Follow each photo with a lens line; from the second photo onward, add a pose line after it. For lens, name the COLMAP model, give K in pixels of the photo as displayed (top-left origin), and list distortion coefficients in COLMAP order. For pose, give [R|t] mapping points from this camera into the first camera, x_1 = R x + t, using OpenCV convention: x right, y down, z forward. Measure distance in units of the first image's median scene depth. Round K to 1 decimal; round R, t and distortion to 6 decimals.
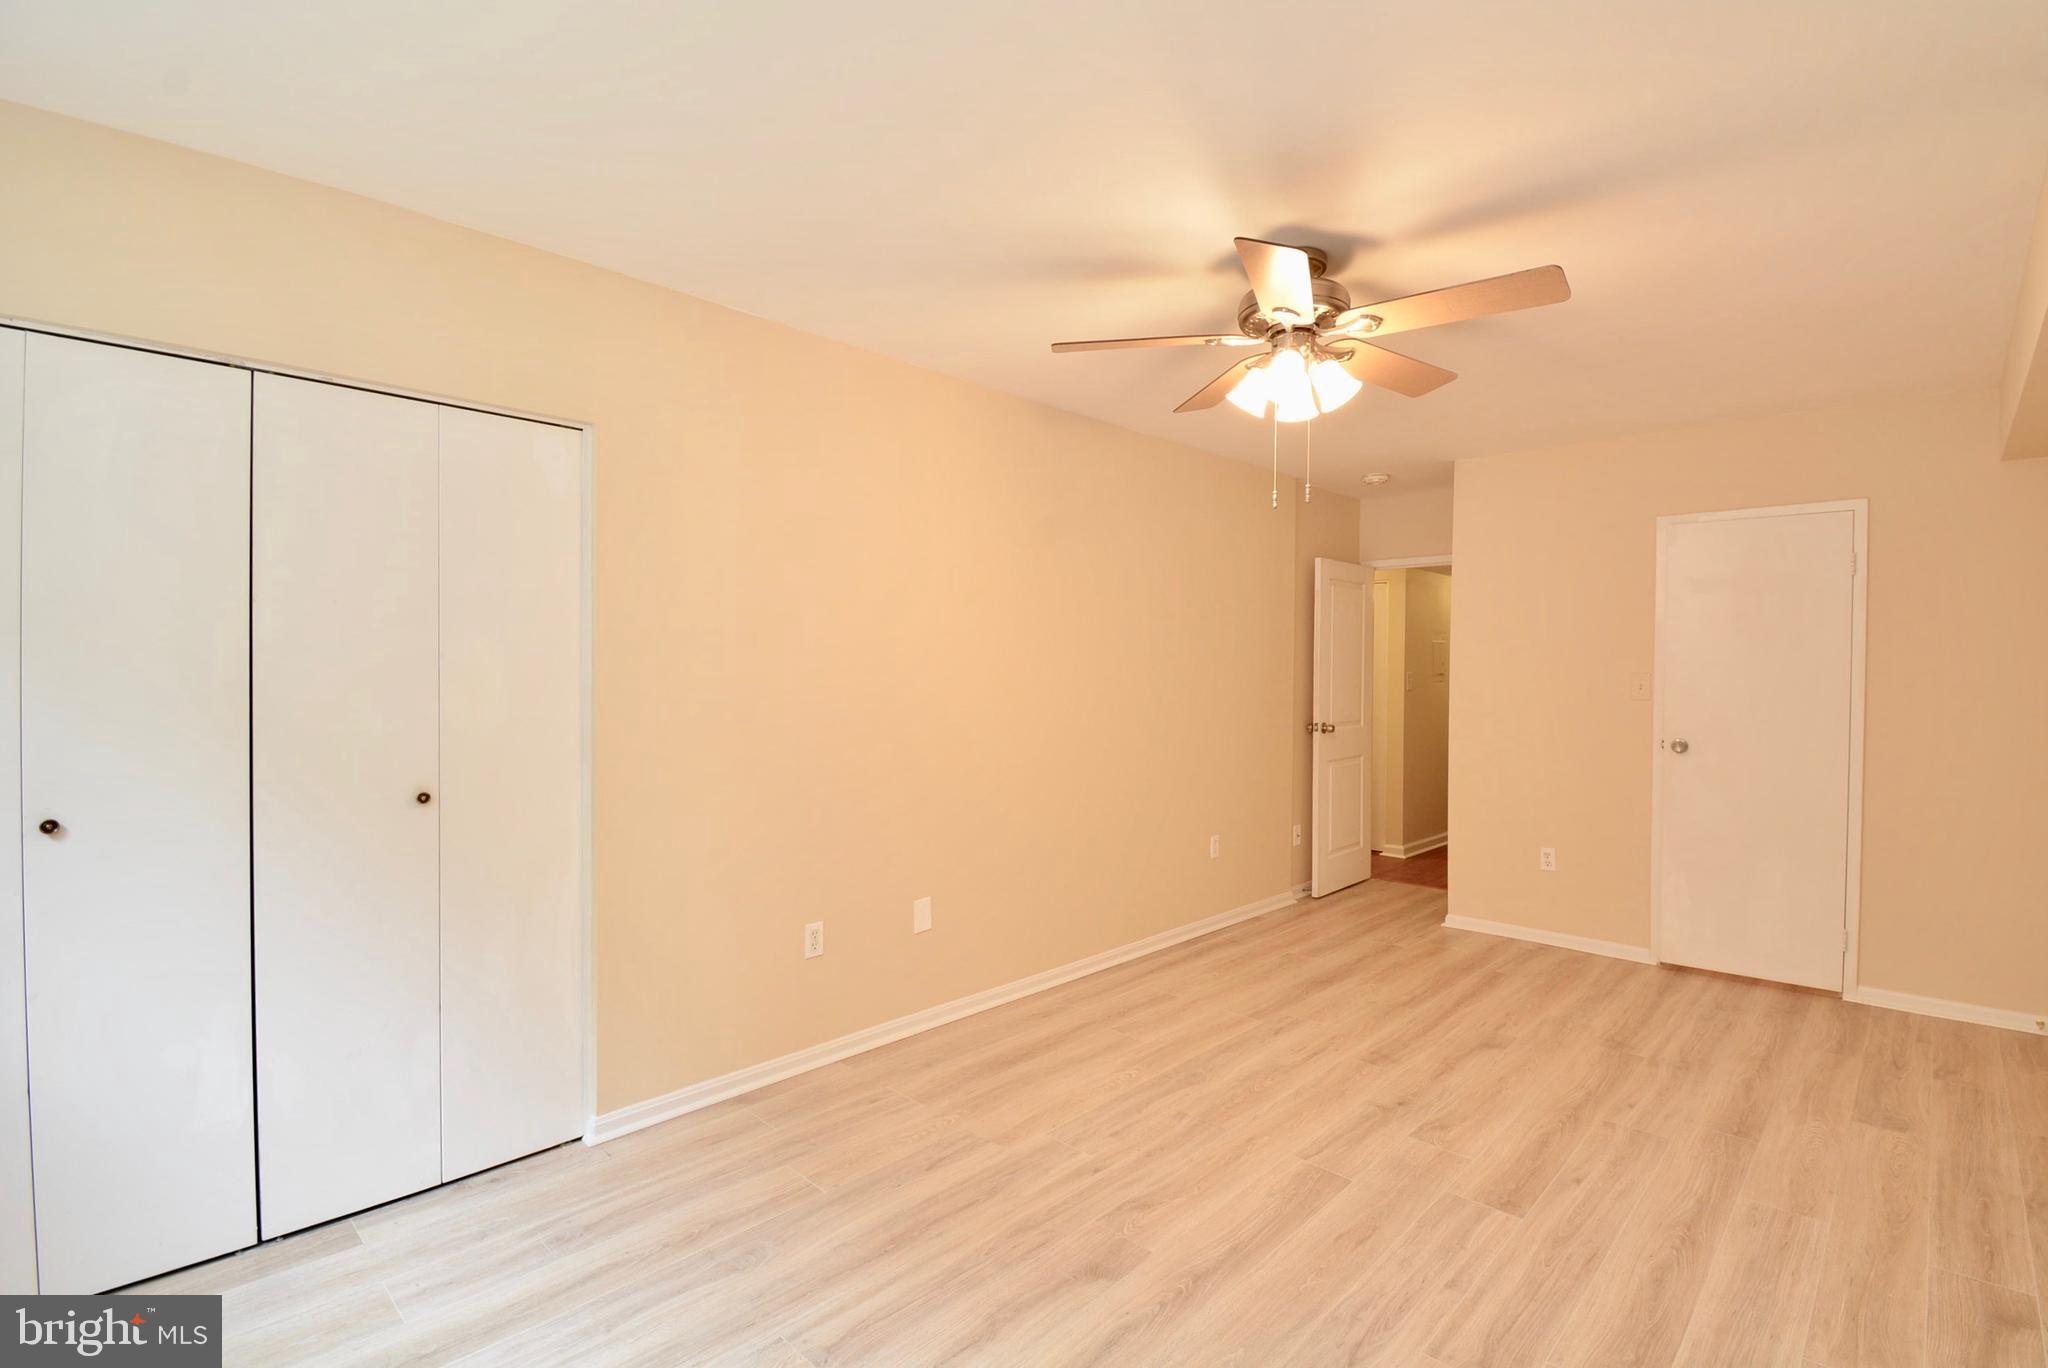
lens RADIAL K [[906.9, 0, 1034.7], [0, 906.9, 689.0], [0, 0, 1]] dist [0.022840, -0.028417]
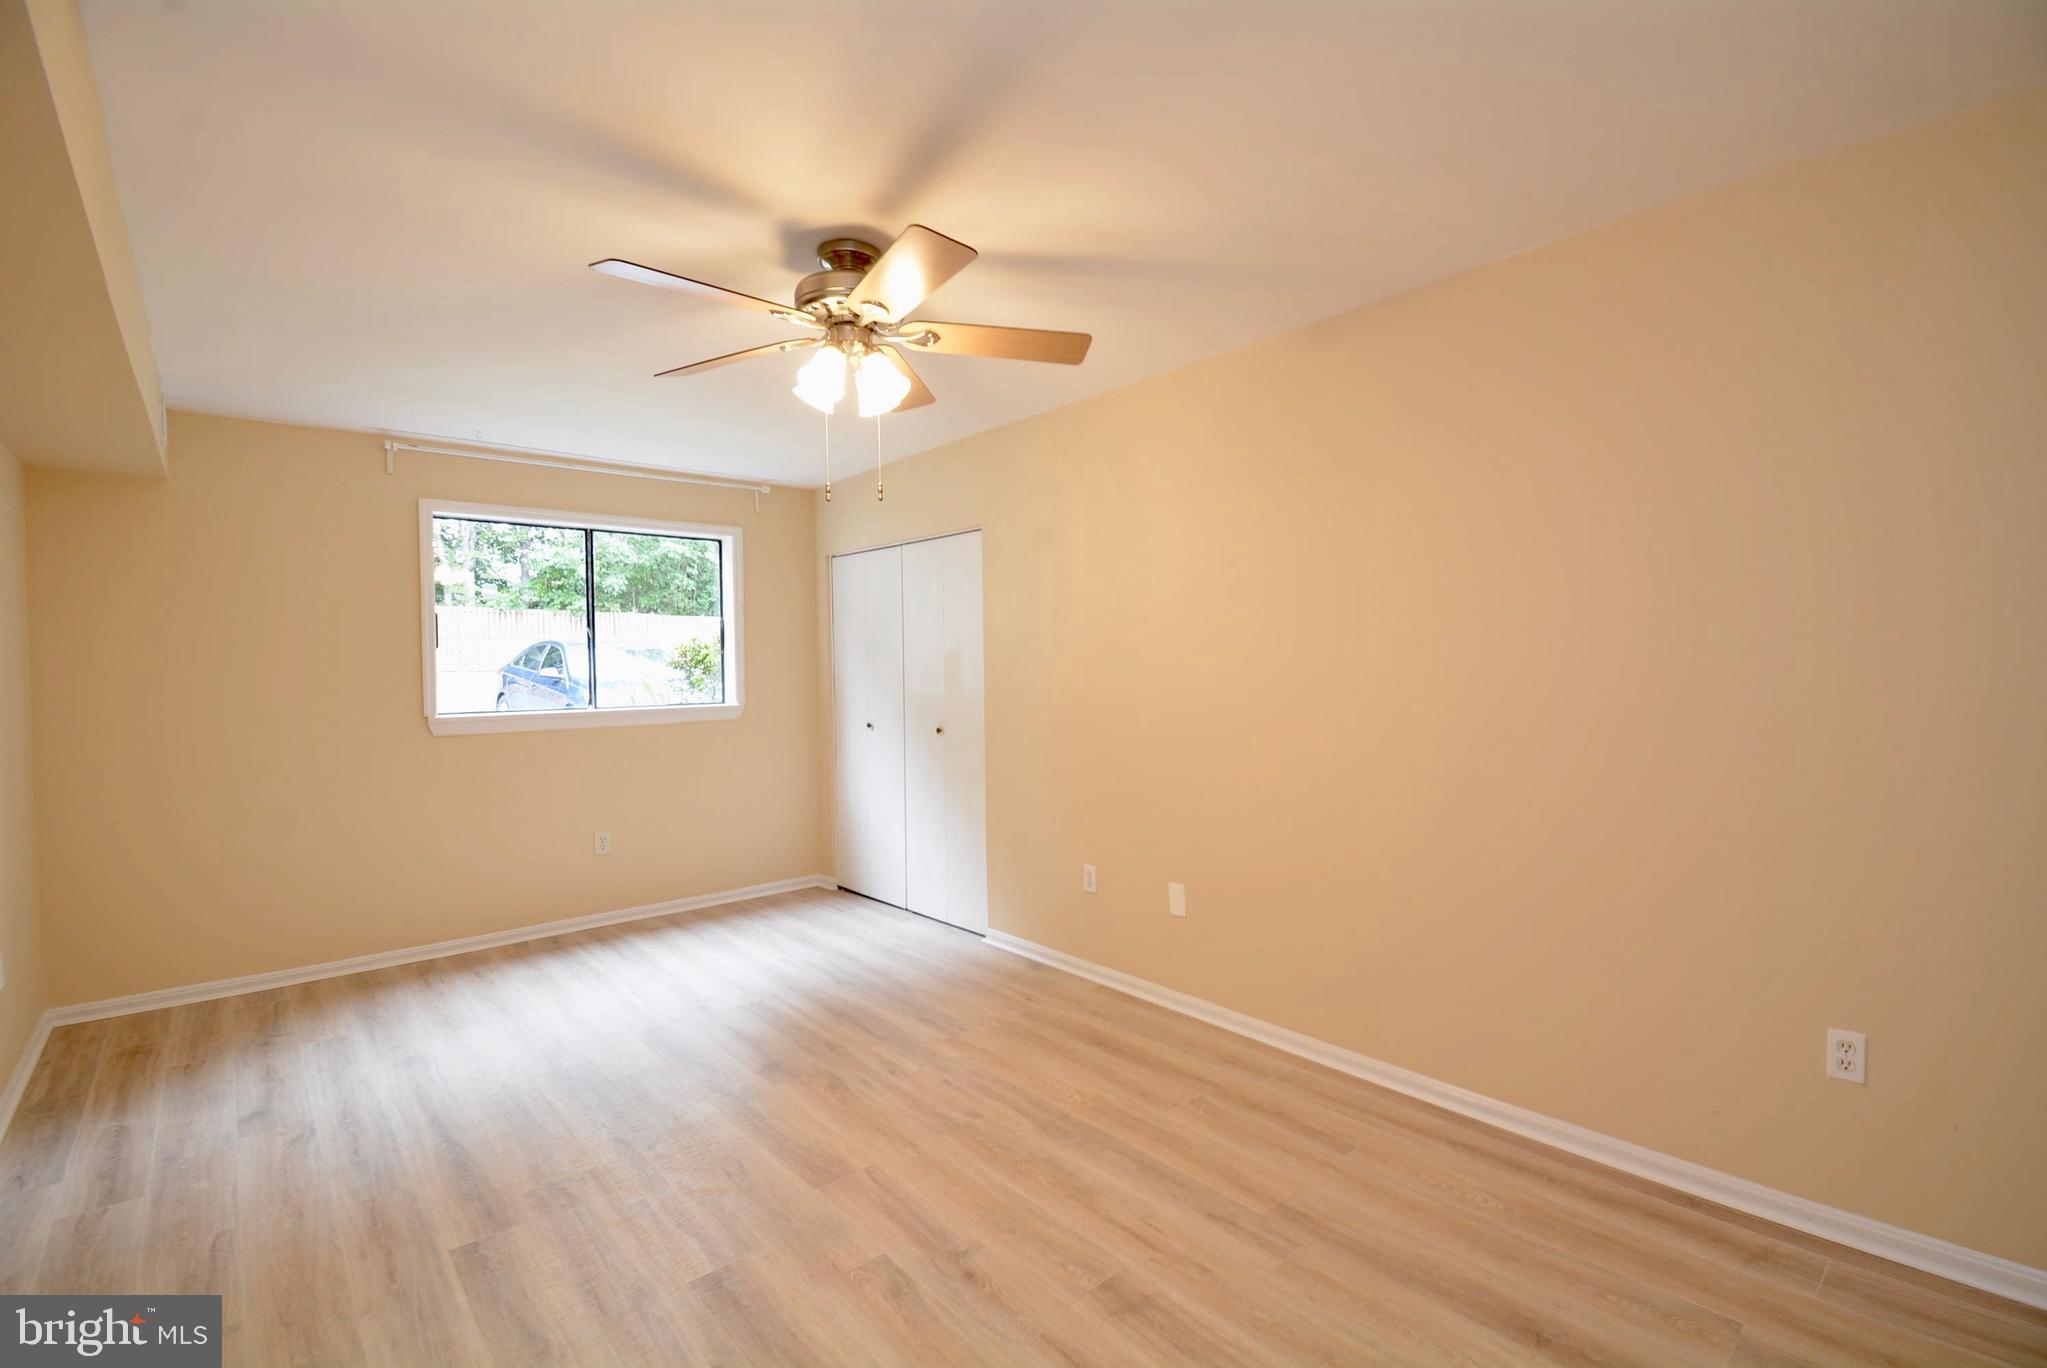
lens RADIAL K [[906.5, 0, 1034.2], [0, 906.5, 689.0], [0, 0, 1]] dist [0.022840, -0.028417]
pose [[-0.075751, 0.015003, -0.997014, 0.967740], [0.000406, 0.999887, 0.015016, -0.002788], [0.997127, 0.000732, -0.075748, 0.982940]]
